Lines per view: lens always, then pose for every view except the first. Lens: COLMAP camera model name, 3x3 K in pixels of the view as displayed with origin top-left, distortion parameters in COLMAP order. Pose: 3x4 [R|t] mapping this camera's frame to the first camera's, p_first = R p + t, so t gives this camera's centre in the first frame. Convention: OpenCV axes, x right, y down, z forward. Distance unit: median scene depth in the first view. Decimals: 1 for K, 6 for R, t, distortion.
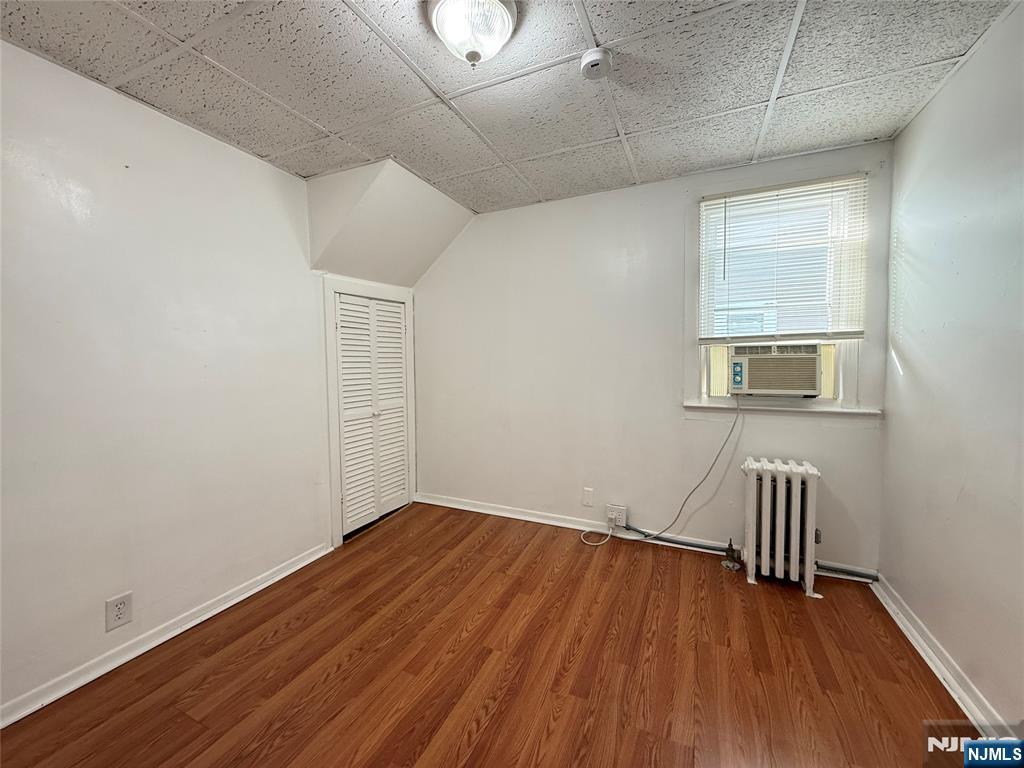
lens RADIAL K [[406.6, 0, 508.7], [0, 406.6, 384.8], [0, 0, 1]] dist [-0.002659, 0.000445]
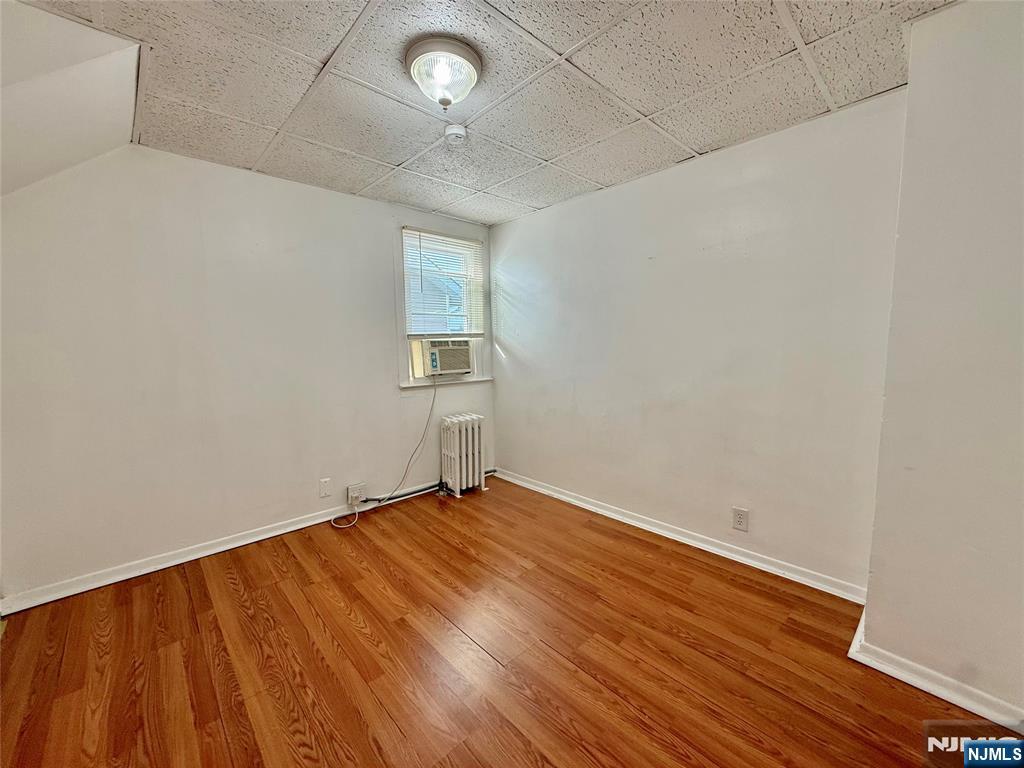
lens RADIAL K [[406.6, 0, 511.4], [0, 406.6, 385.0], [0, 0, 1]] dist [-0.002659, 0.000445]
pose [[0.379537, -0.090341, 0.920755, -0.653353], [0.067131, 0.995287, 0.069982, -0.023095], [-0.922738, 0.035251, 0.383813, 0.209194]]
